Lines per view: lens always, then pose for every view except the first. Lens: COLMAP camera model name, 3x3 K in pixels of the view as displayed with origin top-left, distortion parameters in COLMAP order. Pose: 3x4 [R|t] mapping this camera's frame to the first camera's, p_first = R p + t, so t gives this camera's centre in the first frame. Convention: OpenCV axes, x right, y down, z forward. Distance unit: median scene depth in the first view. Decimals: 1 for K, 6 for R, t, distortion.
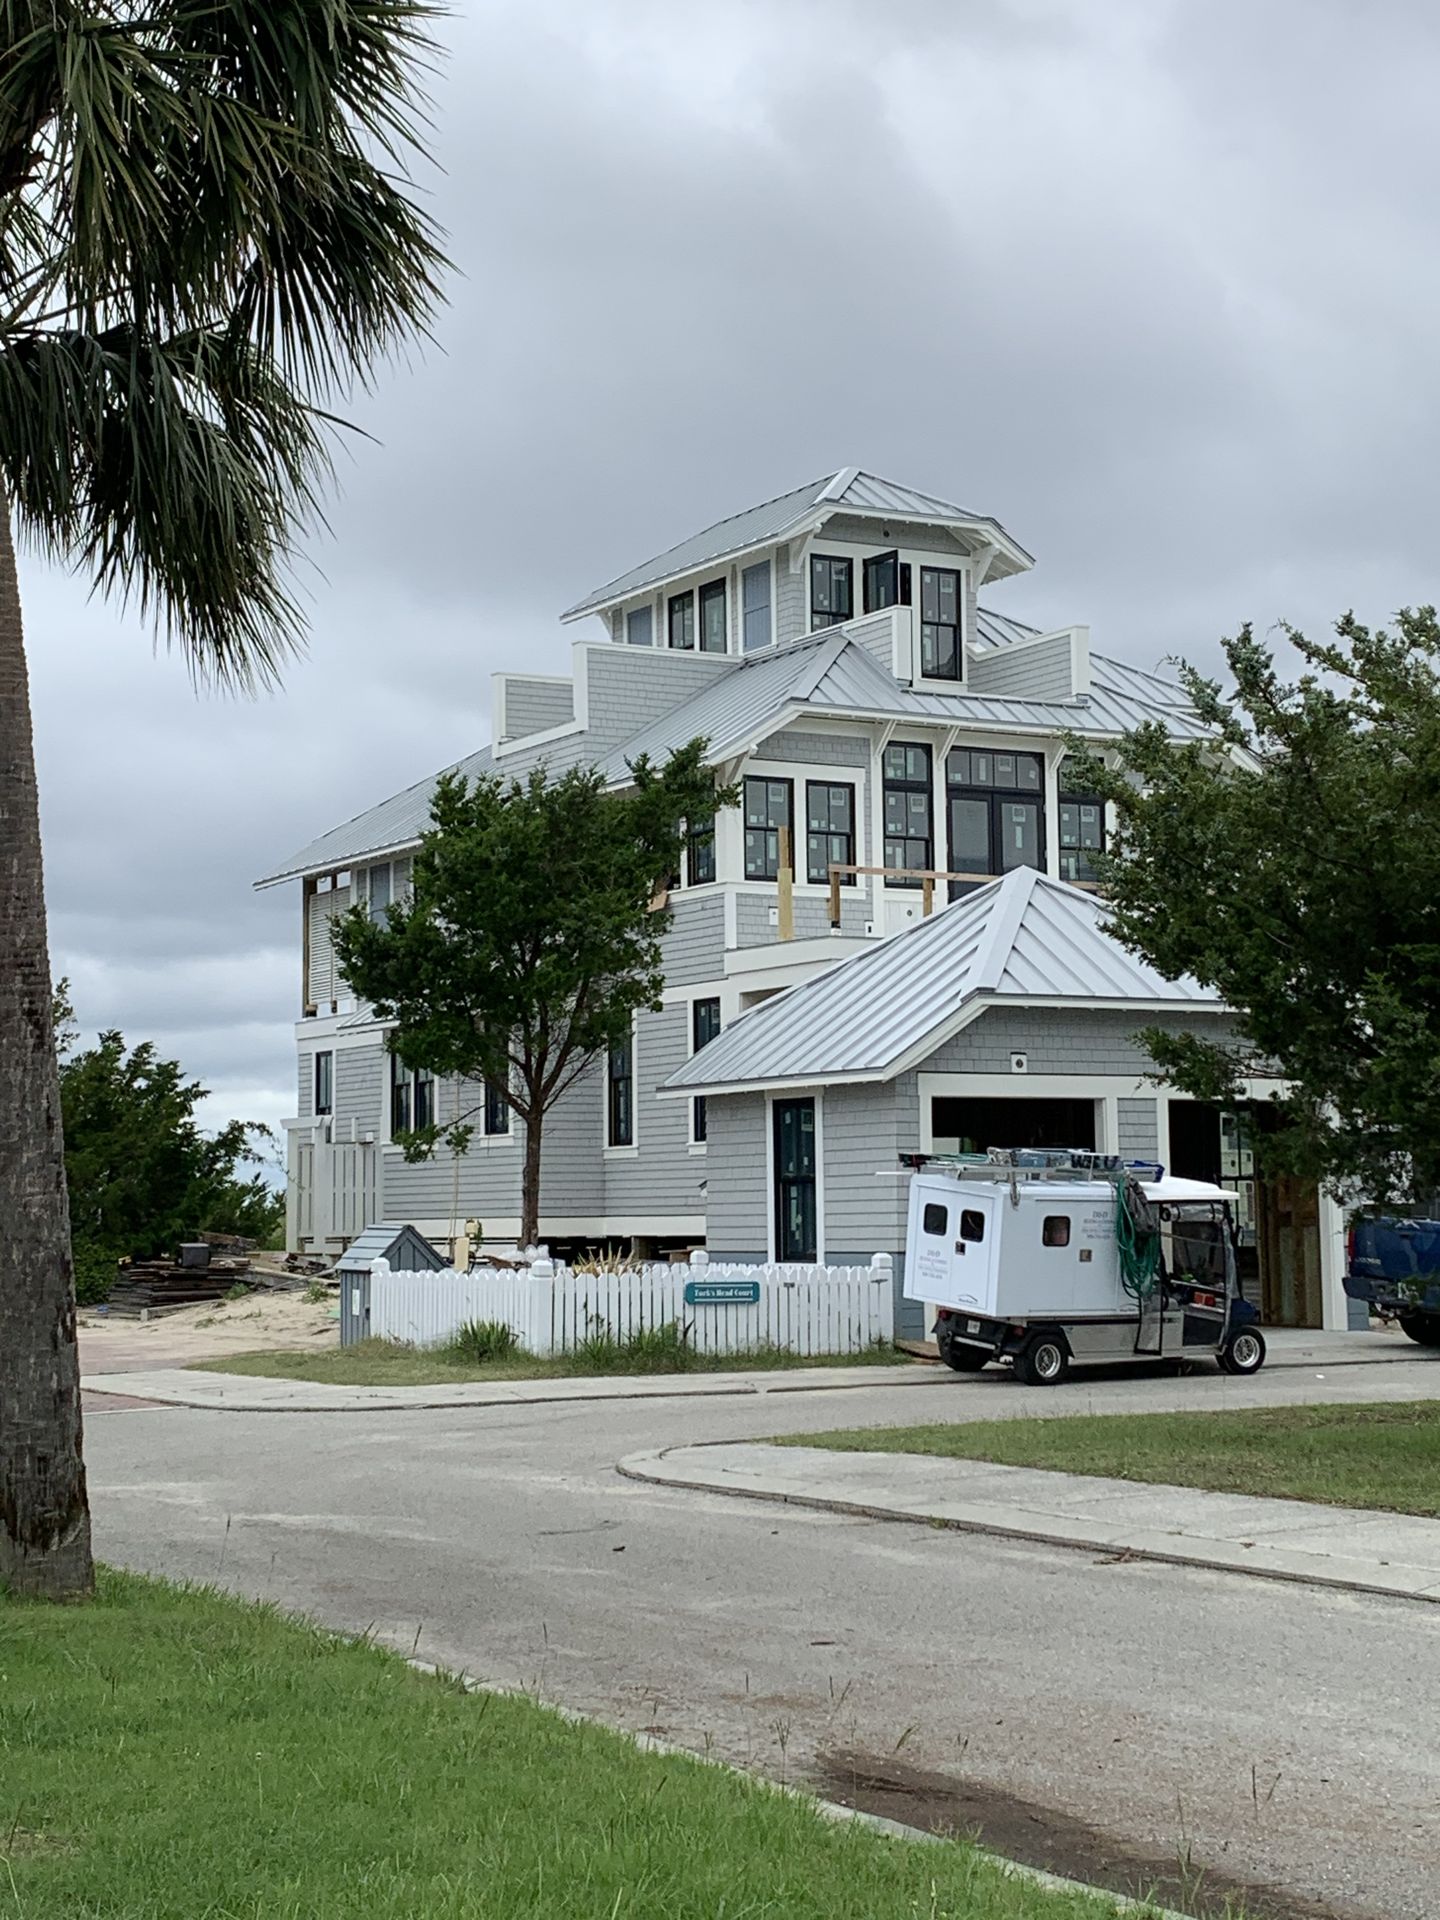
lens RADIAL K [[2972.7, 0, 719.4], [0, 2972.7, 966.1], [0, 0, 1]] dist [0.138084, 0.000000]
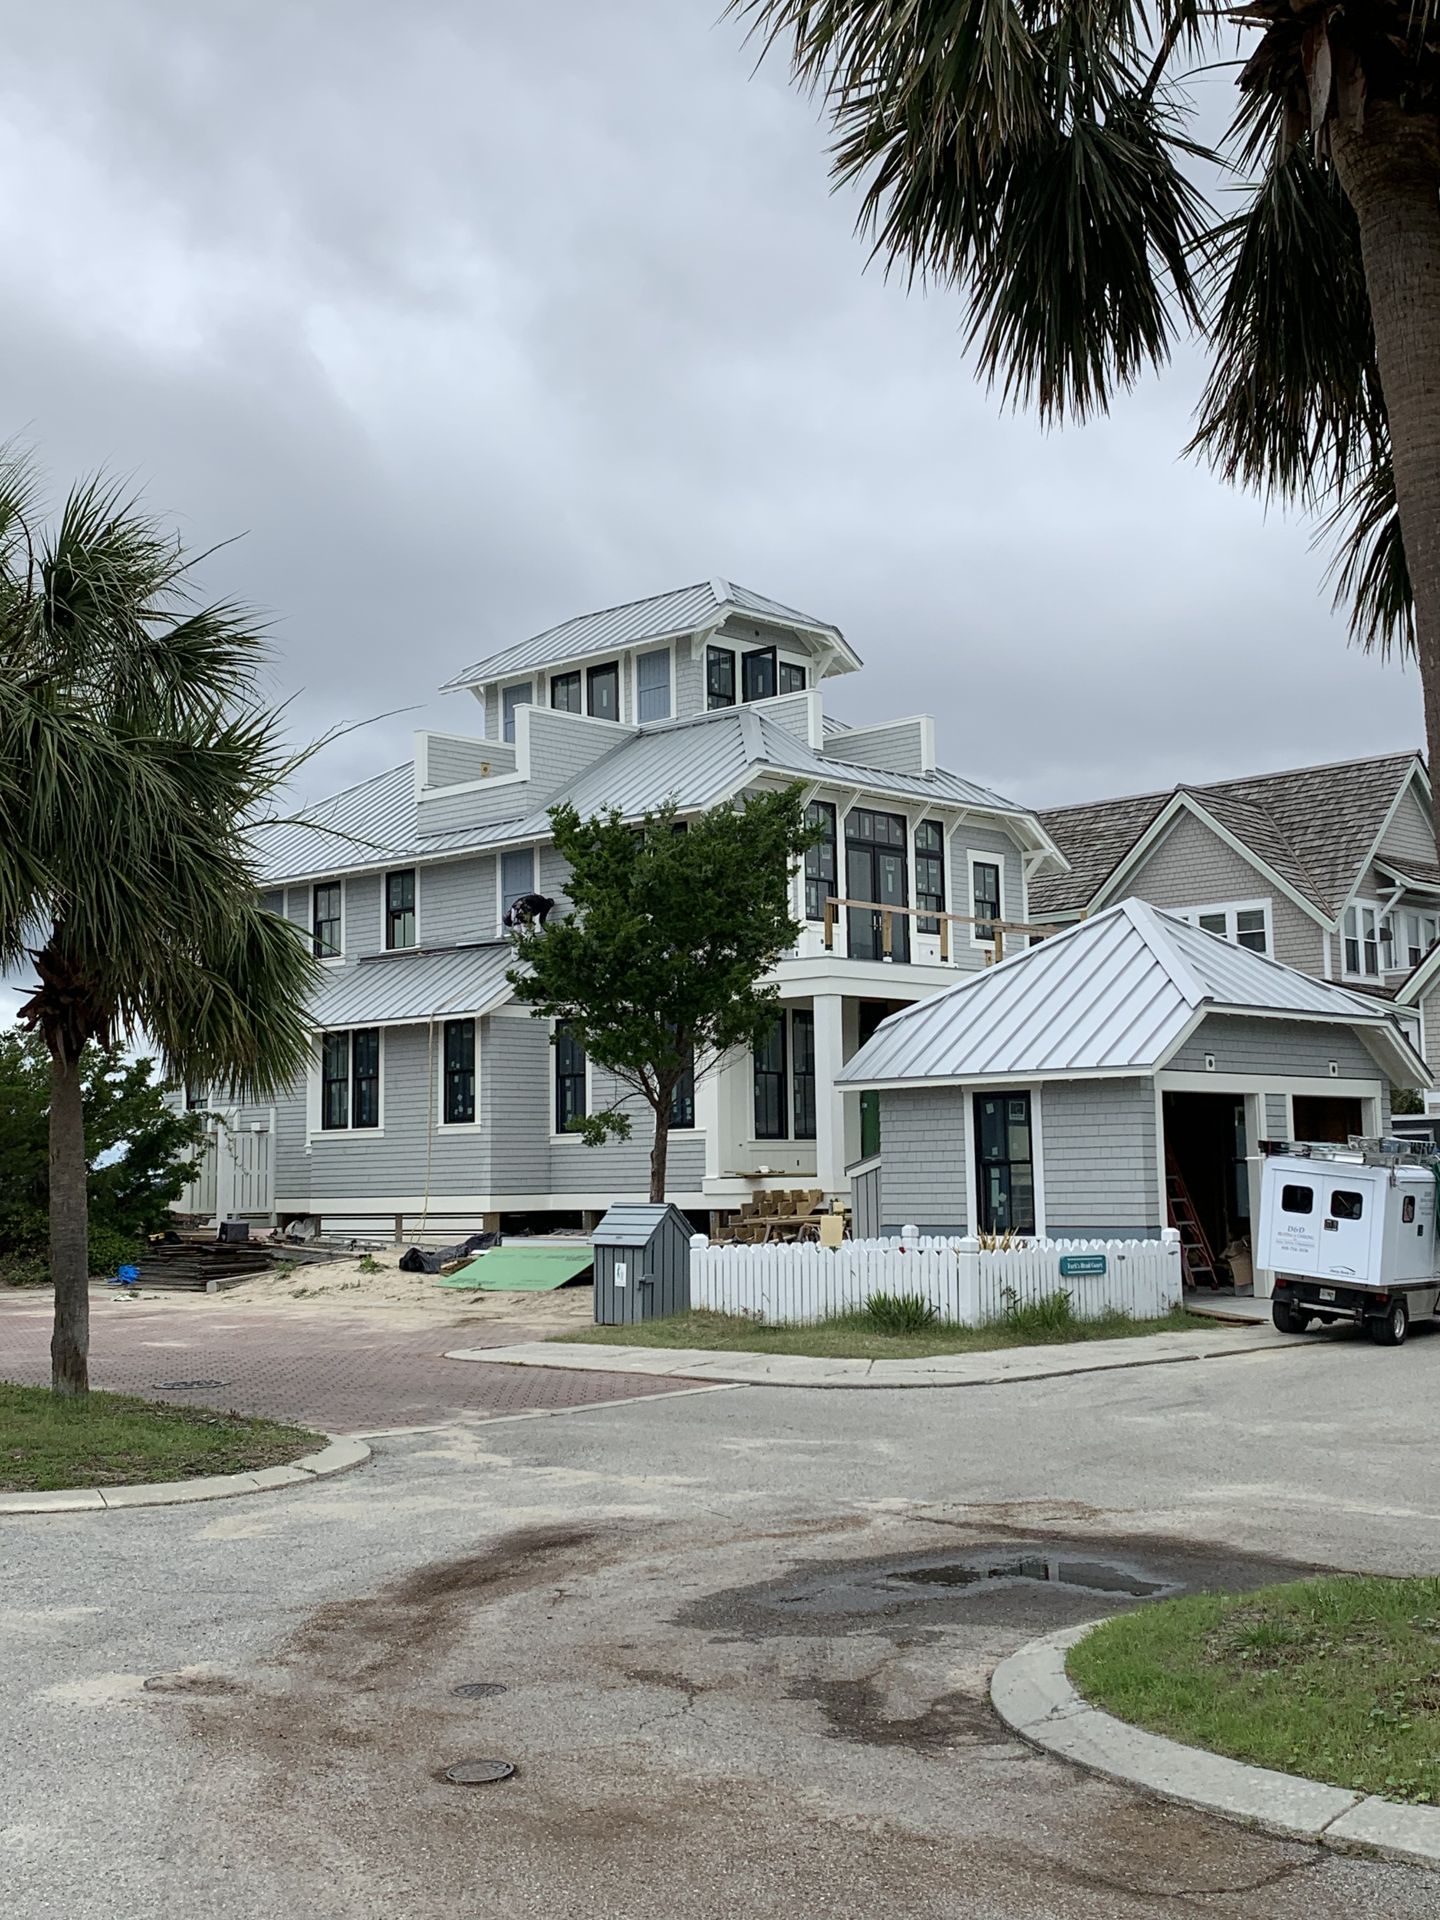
lens RADIAL K [[2178.1, 0, 720.5], [0, 2178.1, 951.5], [0, 0, 1]] dist [0.110754, 0.000000]
pose [[0.957349, 0.025761, 0.287783, -0.227316], [-0.018901, 0.999468, -0.026591, 0.010492], [-0.288315, 0.020018, 0.957326, 0.157457]]
